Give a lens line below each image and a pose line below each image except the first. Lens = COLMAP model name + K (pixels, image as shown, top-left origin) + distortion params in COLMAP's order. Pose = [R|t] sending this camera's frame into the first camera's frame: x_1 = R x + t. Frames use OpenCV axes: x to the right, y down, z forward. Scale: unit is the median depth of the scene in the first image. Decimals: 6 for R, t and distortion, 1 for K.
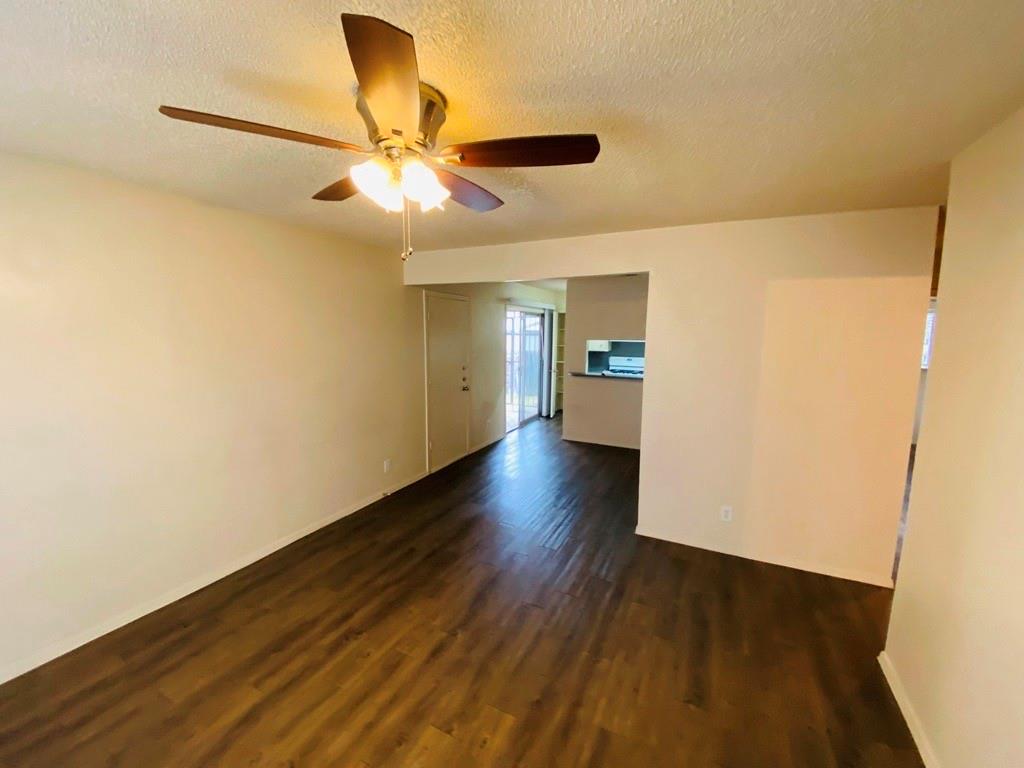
lens RADIAL K [[415.0, 0, 511.0], [0, 415.0, 382.7], [0, 0, 1]] dist [-0.007915, -0.003698]
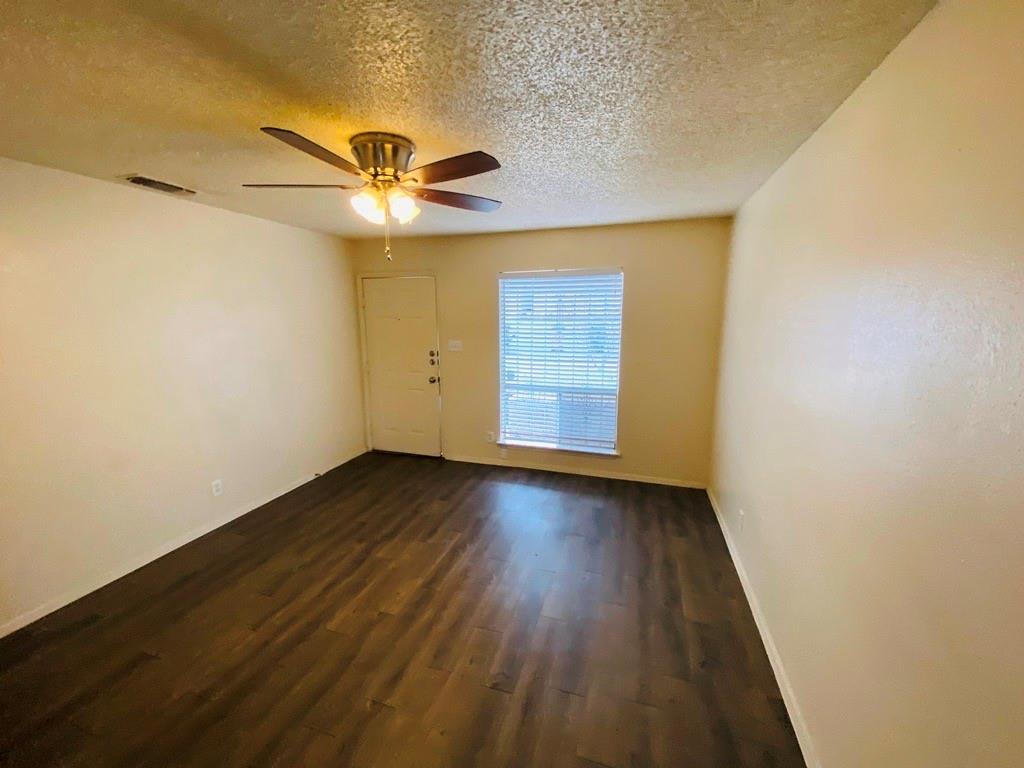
lens RADIAL K [[415.0, 0, 512.0], [0, 415.0, 384.1], [0, 0, 1]] dist [-0.007915, -0.003698]
pose [[-0.987379, 0.015501, -0.157614, -0.311217], [-0.031990, 0.955166, 0.294336, -0.227206], [0.155110, 0.295663, -0.942616, 1.779383]]
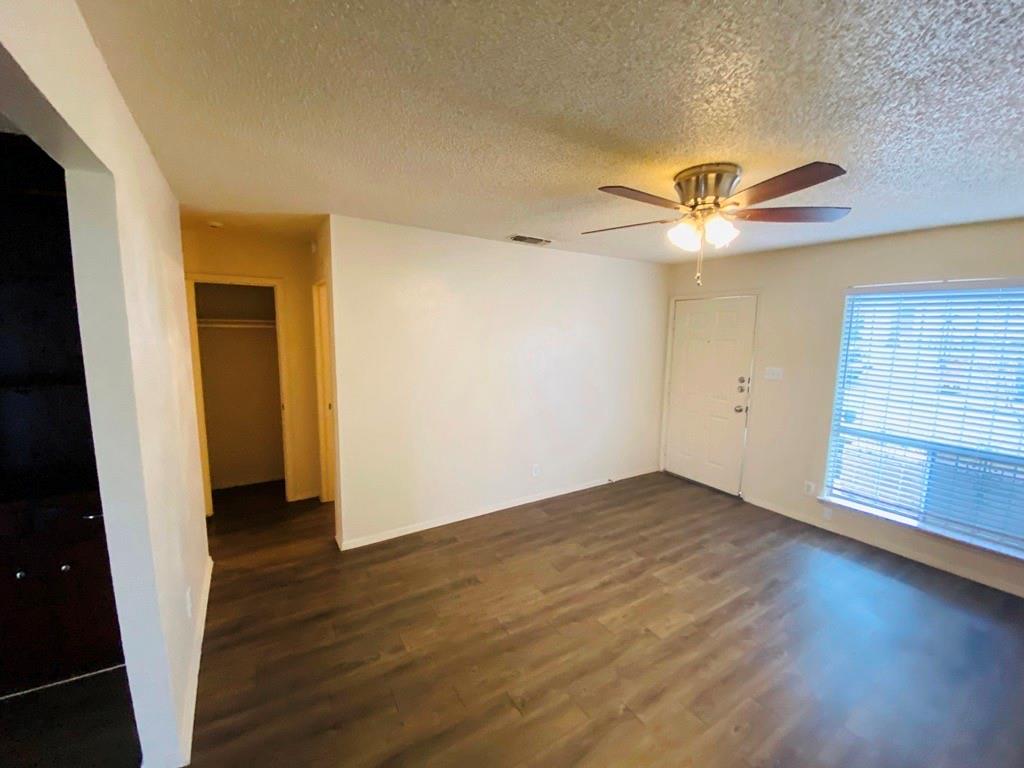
lens RADIAL K [[415.0, 0, 509.5], [0, 415.0, 383.4], [0, 0, 1]] dist [-0.007915, -0.003698]
pose [[-0.844654, -0.093944, 0.527006, -0.342901], [0.044564, 0.968724, 0.244108, -0.245421], [-0.533455, 0.229672, -0.814049, 1.824119]]
